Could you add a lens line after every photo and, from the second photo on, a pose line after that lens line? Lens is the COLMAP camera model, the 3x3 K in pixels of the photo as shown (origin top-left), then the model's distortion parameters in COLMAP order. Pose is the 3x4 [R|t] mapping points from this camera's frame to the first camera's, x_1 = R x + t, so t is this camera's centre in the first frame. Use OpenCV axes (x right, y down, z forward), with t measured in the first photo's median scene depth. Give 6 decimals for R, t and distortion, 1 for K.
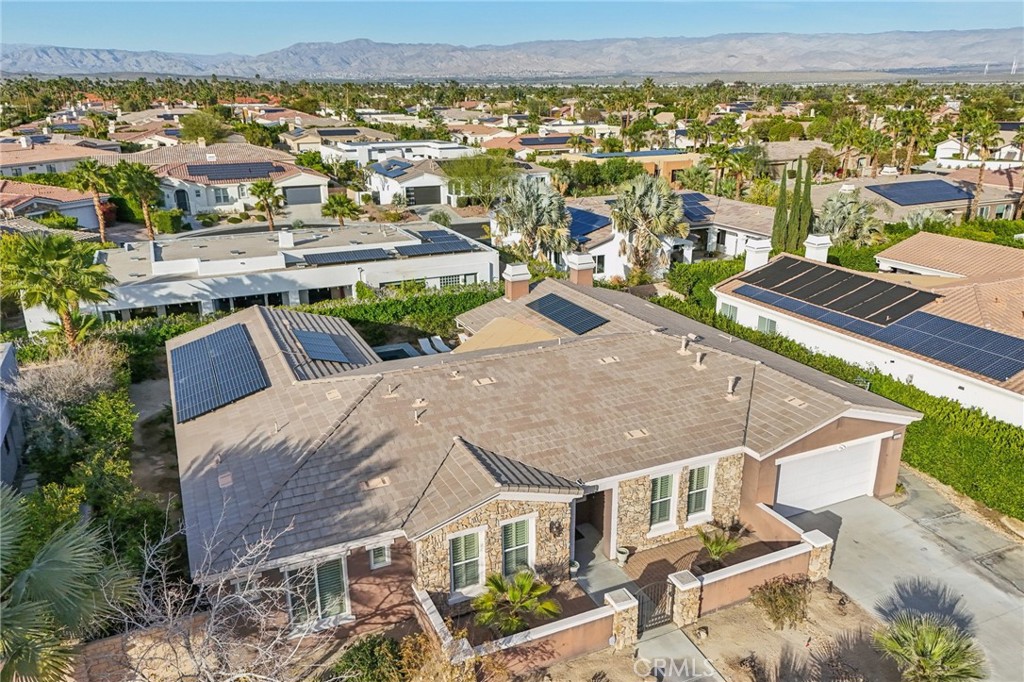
lens RADIAL K [[761.2, 0, 512.9], [0, 761.2, 361.4], [0, 0, 1]] dist [0.044596, -0.046436]
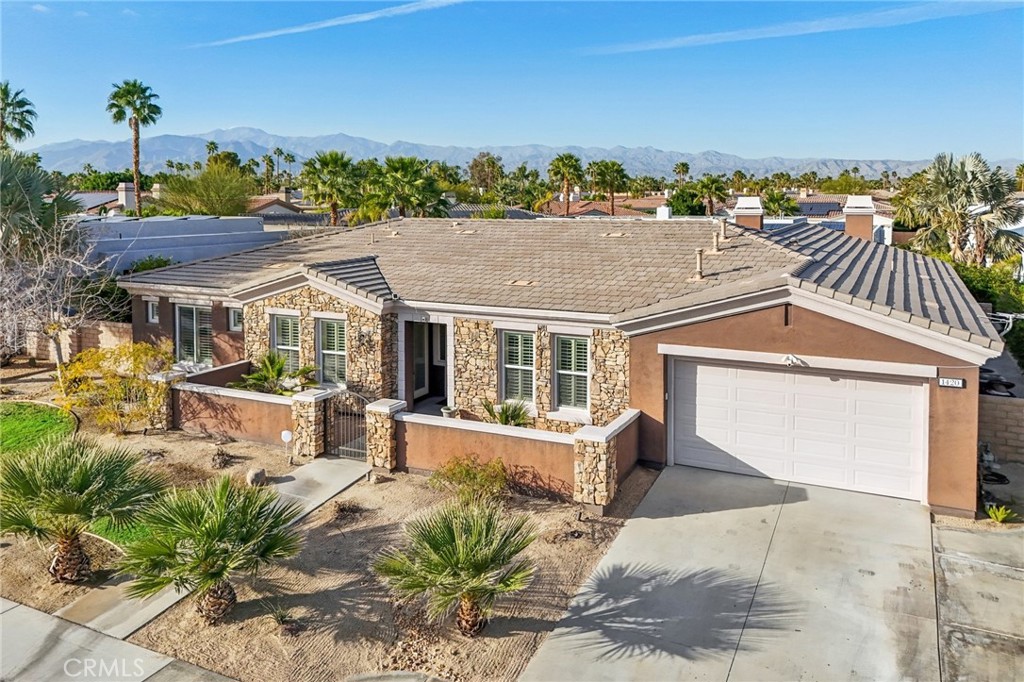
lens RADIAL K [[793.1, 0, 516.7], [0, 793.1, 234.4], [0, 0, 1]] dist [0.036476, -0.010134]
pose [[0.634383, 0.038838, -0.772043, 0.715882], [-0.260008, 0.951267, -0.165793, 0.165981], [0.727979, 0.305913, 0.613566, 0.410216]]
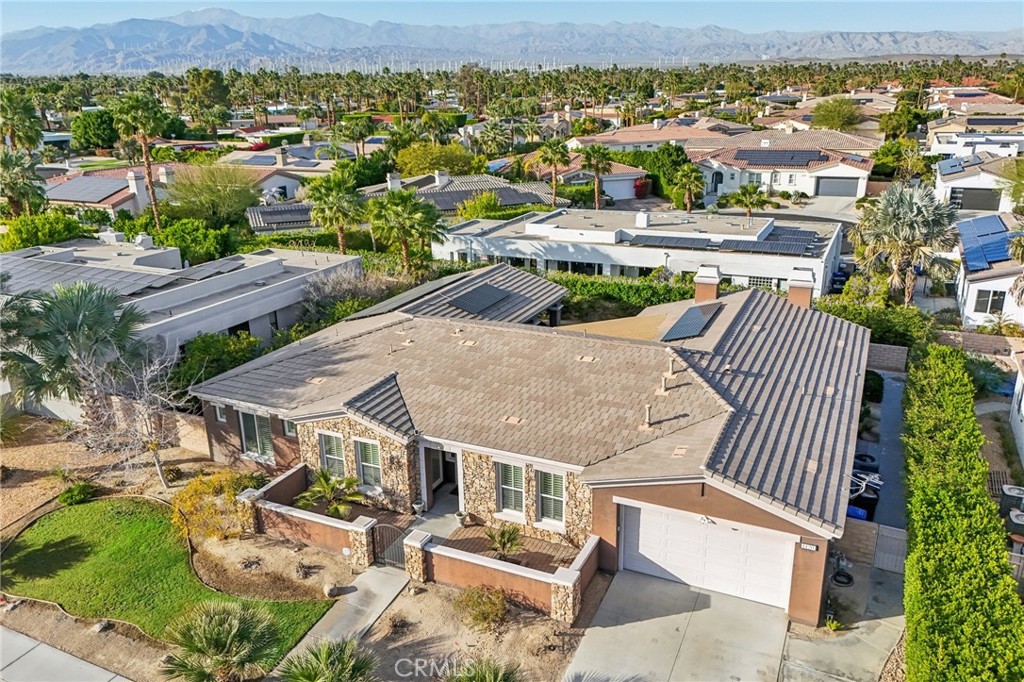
lens RADIAL K [[780.3, 0, 512.0], [0, 780.3, 341.0], [0, 0, 1]] dist [0.047721, -0.045098]
pose [[0.639456, 0.234412, -0.732221, 0.819237], [-0.242415, 0.965279, 0.097319, -0.101968], [0.729610, 0.115270, 0.674079, 0.230110]]
